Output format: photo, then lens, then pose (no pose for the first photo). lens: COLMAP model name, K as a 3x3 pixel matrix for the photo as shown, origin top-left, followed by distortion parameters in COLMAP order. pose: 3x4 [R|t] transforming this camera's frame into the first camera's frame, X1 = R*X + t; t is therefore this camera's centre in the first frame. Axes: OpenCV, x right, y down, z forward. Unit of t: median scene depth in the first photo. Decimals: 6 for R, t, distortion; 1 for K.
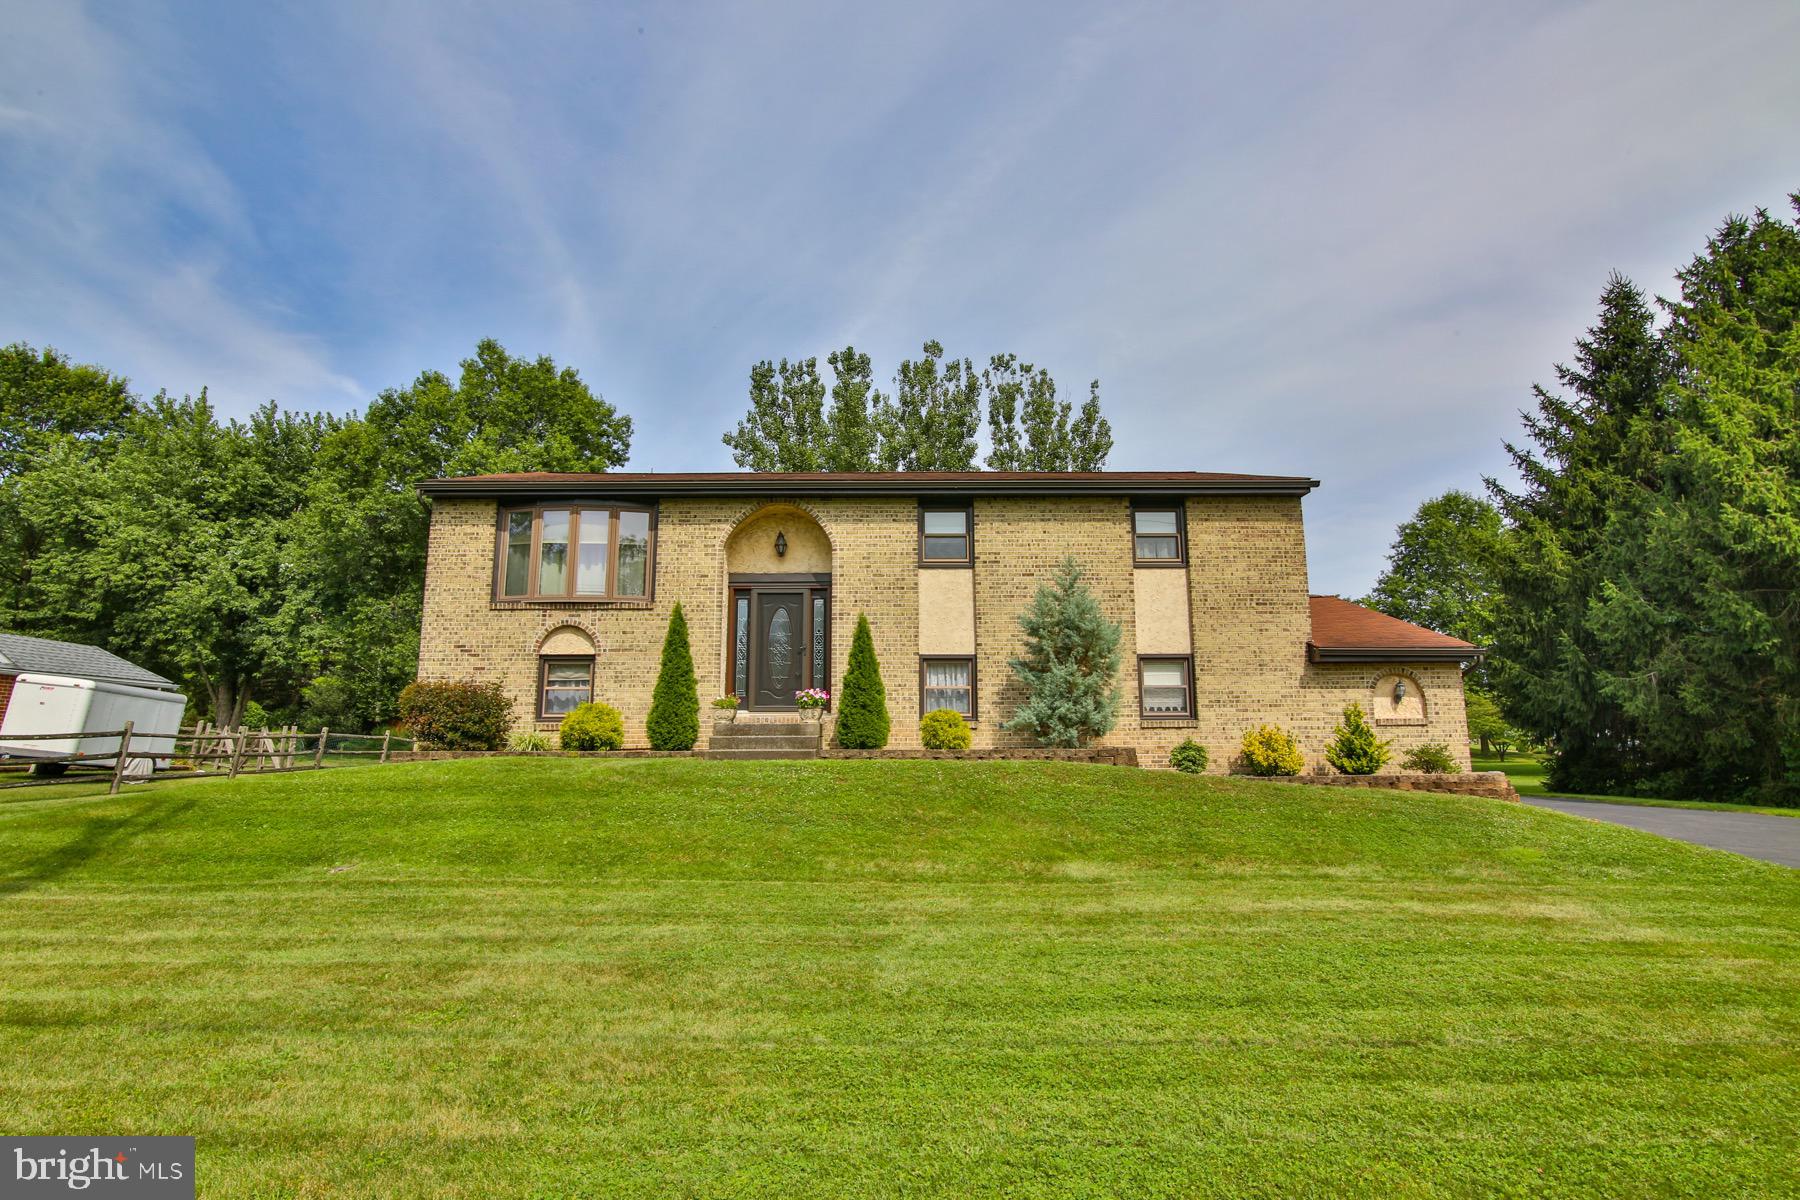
lens RADIAL K [[884.1, 0, 913.4], [0, 884.1, 609.9], [0, 0, 1]] dist [-0.013796, 0.000577]
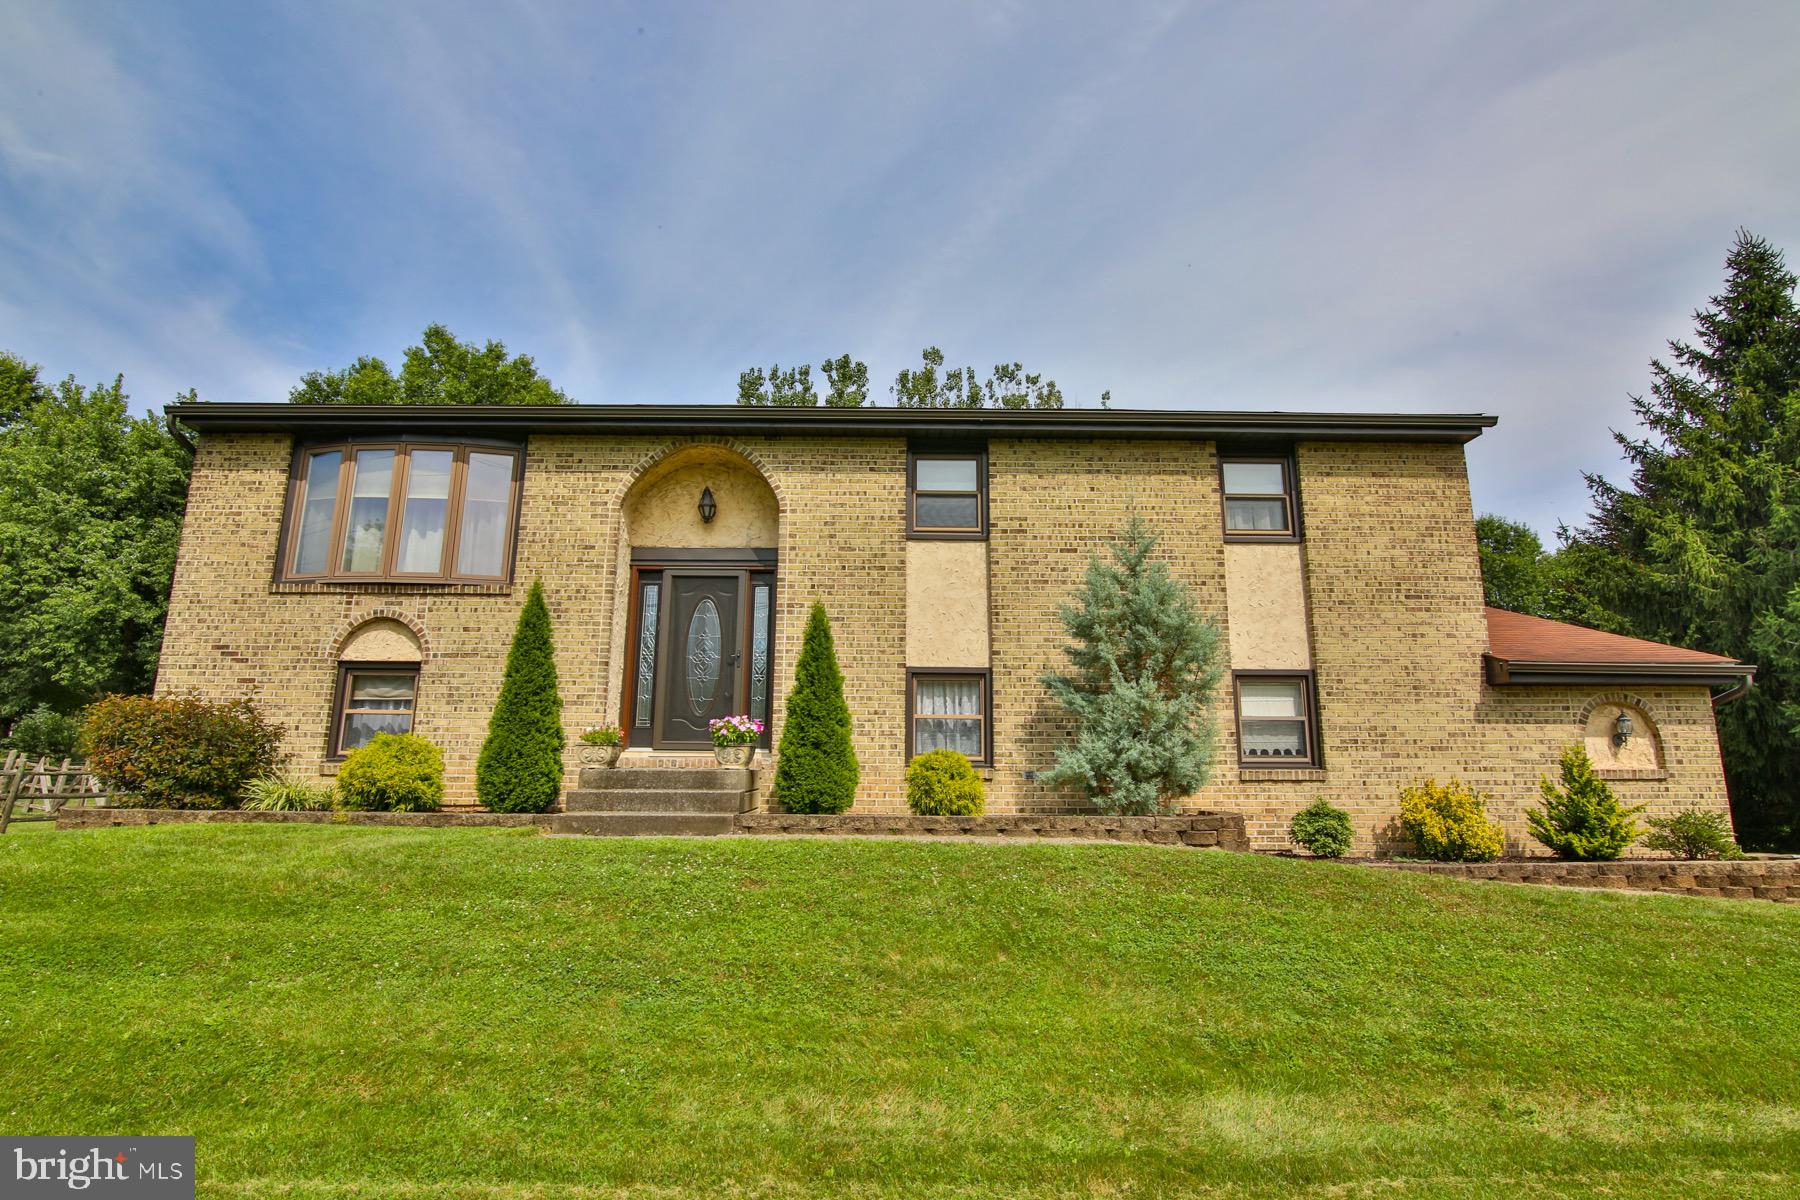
lens RADIAL K [[884.1, 0, 911.0], [0, 884.1, 610.2], [0, 0, 1]] dist [-0.013796, 0.000577]
pose [[0.999952, 0.009747, -0.001028, 0.010223], [-0.009778, 0.999272, -0.036870, 0.031720], [0.000668, 0.036878, 0.999320, 0.322680]]
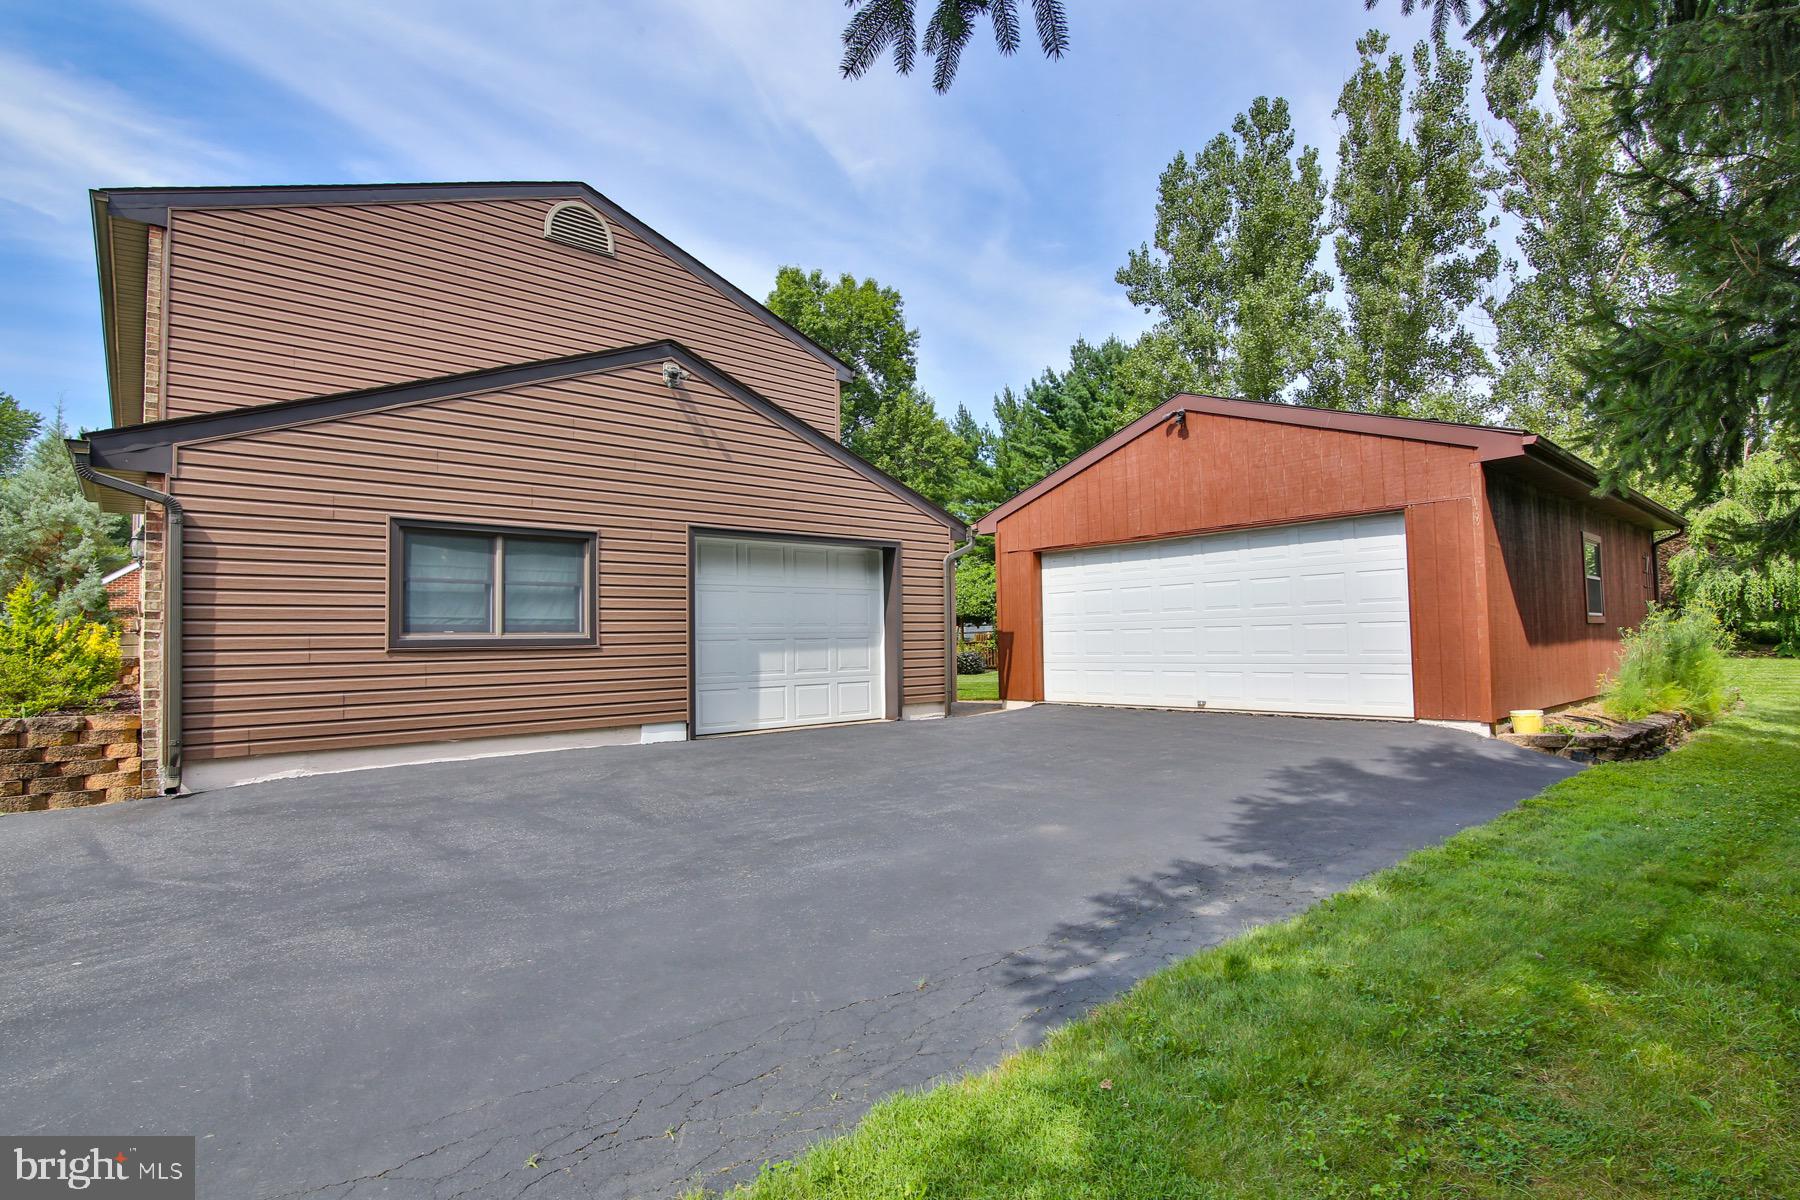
lens RADIAL K [[884.1, 0, 912.8], [0, 884.1, 594.3], [0, 0, 1]] dist [-0.013796, 0.000577]
pose [[0.646482, -0.048073, -0.761413, 1.211278], [0.139750, 0.988588, 0.056239, 0.154967], [0.750020, -0.142765, 0.645823, 1.000179]]
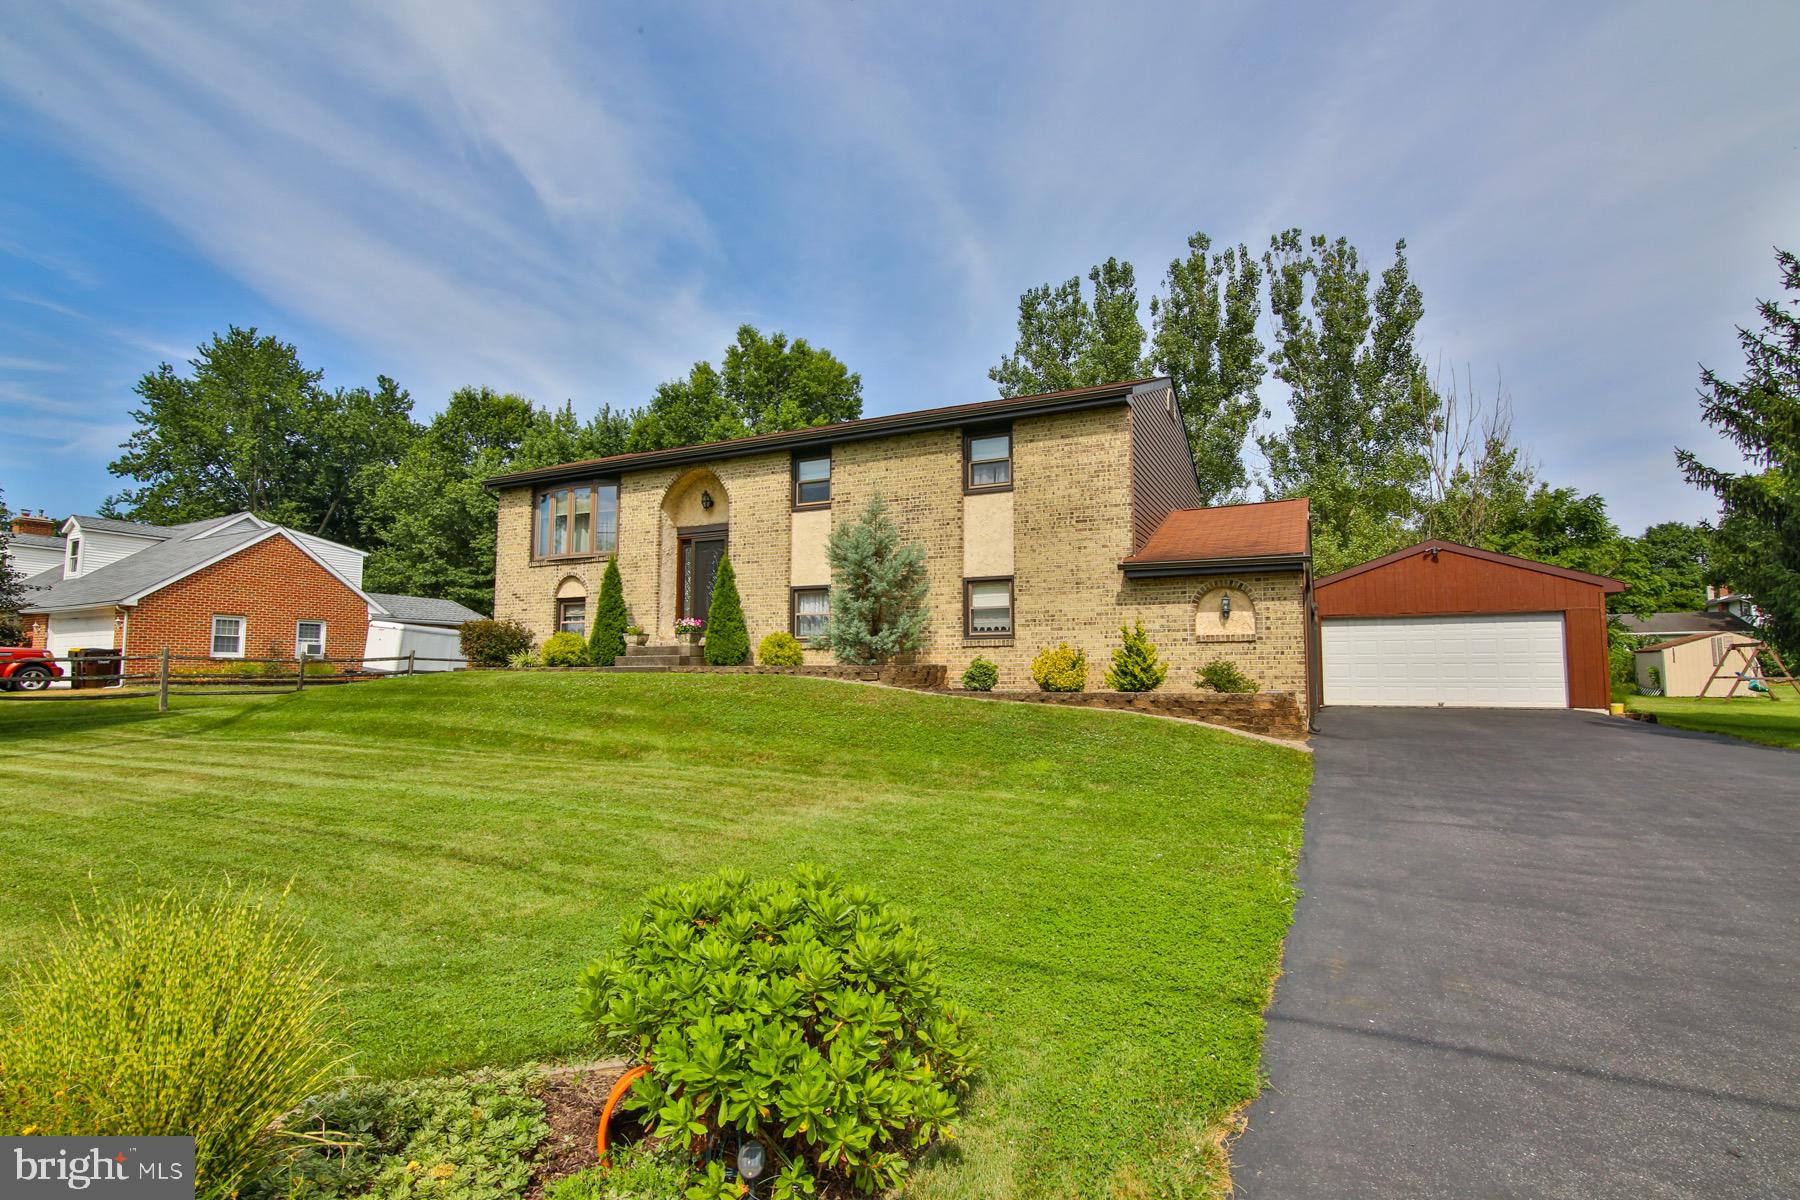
lens RADIAL K [[884.1, 0, 915.0], [0, 884.1, 586.0], [0, 0, 1]] dist [-0.013796, 0.000577]
pose [[0.893015, -0.040889, -0.448165, 0.661944], [0.069509, 0.996445, 0.047591, 0.005570], [0.444626, -0.073651, 0.892683, 0.030135]]
